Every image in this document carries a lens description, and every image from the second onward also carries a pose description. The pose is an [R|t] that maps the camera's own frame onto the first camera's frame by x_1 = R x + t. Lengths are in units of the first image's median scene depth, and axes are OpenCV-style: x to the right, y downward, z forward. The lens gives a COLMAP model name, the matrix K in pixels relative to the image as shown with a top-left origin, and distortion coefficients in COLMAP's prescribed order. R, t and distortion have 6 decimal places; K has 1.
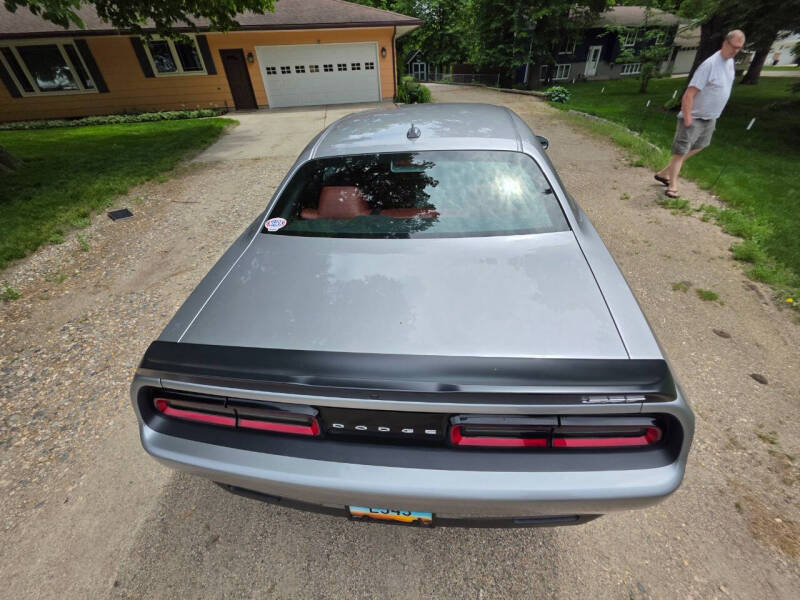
lens RADIAL K [[334.3, 0, 406.5], [0, 334.3, 291.3], [0, 0, 1]] dist [0.001239, 0.000620]
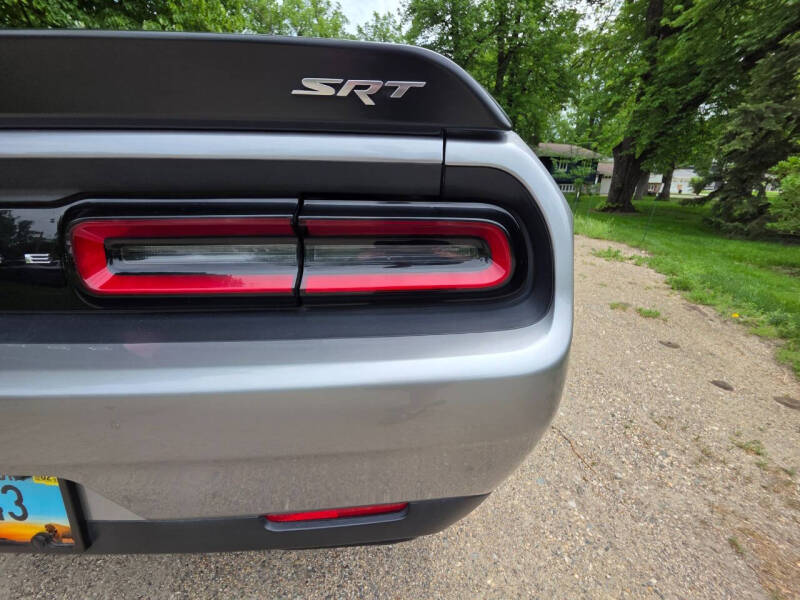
lens RADIAL K [[334.3, 0, 406.5], [0, 334.3, 291.3], [0, 0, 1]] dist [0.001239, 0.000620]
pose [[0.997091, 0.016317, 0.074452, 0.257532], [0.006185, 0.956277, -0.292398, 0.282097], [-0.075968, 0.292007, 0.953394, 0.248039]]
